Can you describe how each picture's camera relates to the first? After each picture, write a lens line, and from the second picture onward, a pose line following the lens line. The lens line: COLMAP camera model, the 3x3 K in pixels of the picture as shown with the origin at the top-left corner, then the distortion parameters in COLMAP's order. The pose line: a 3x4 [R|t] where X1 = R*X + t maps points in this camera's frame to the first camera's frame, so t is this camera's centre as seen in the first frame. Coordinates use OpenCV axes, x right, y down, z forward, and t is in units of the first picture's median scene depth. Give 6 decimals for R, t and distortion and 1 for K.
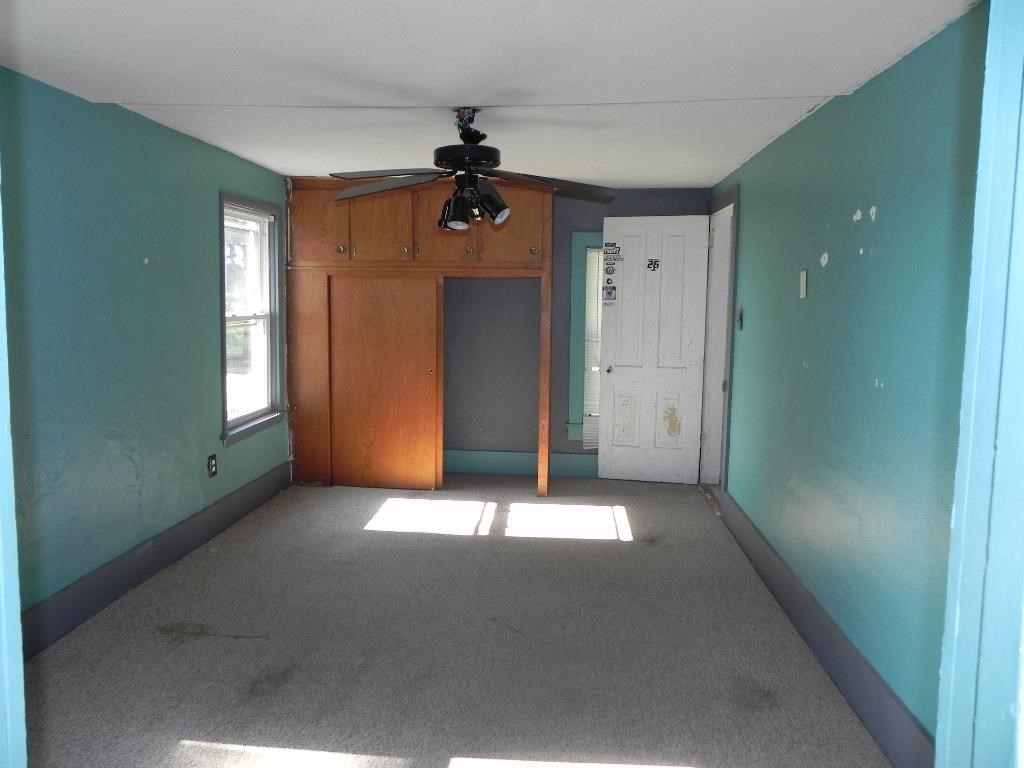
lens RADIAL K [[783.0, 0, 506.7], [0, 783.0, 380.6], [0, 0, 1]] dist [-0.016080, -0.000426]
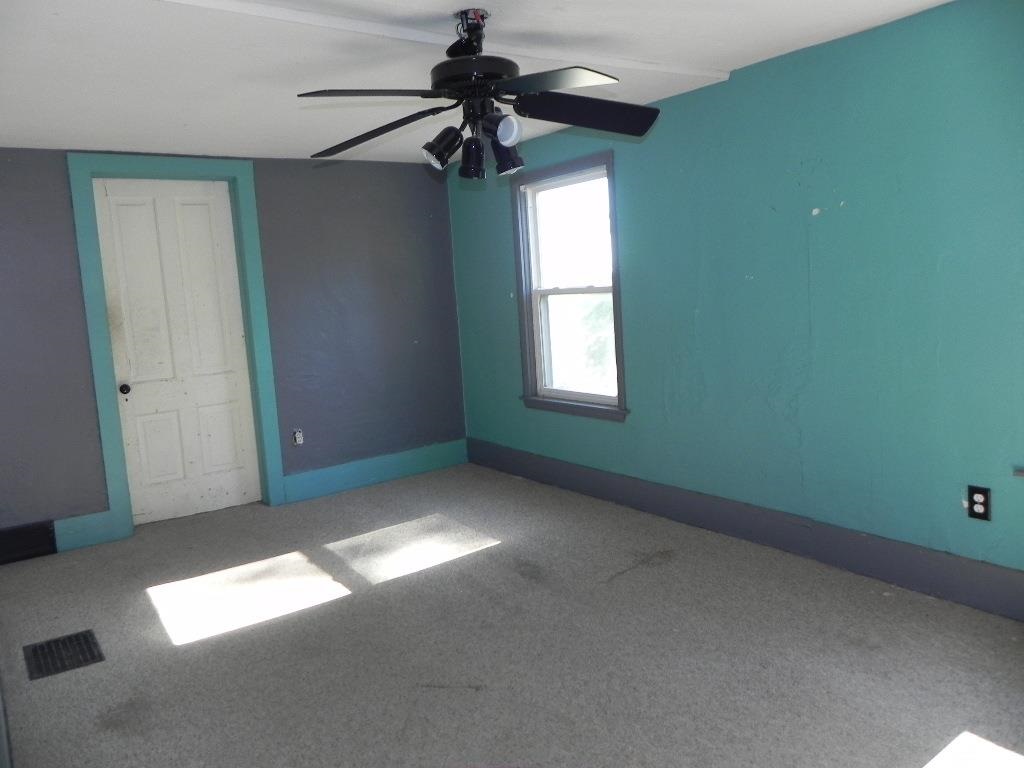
lens RADIAL K [[783.0, 0, 506.4], [0, 783.0, 386.9], [0, 0, 1]] dist [-0.016080, -0.000426]
pose [[-0.769651, 0.116155, -0.627810, 0.464640], [-0.019214, 0.978652, 0.204622, -0.159741], [0.638175, 0.169551, -0.750989, 1.765632]]
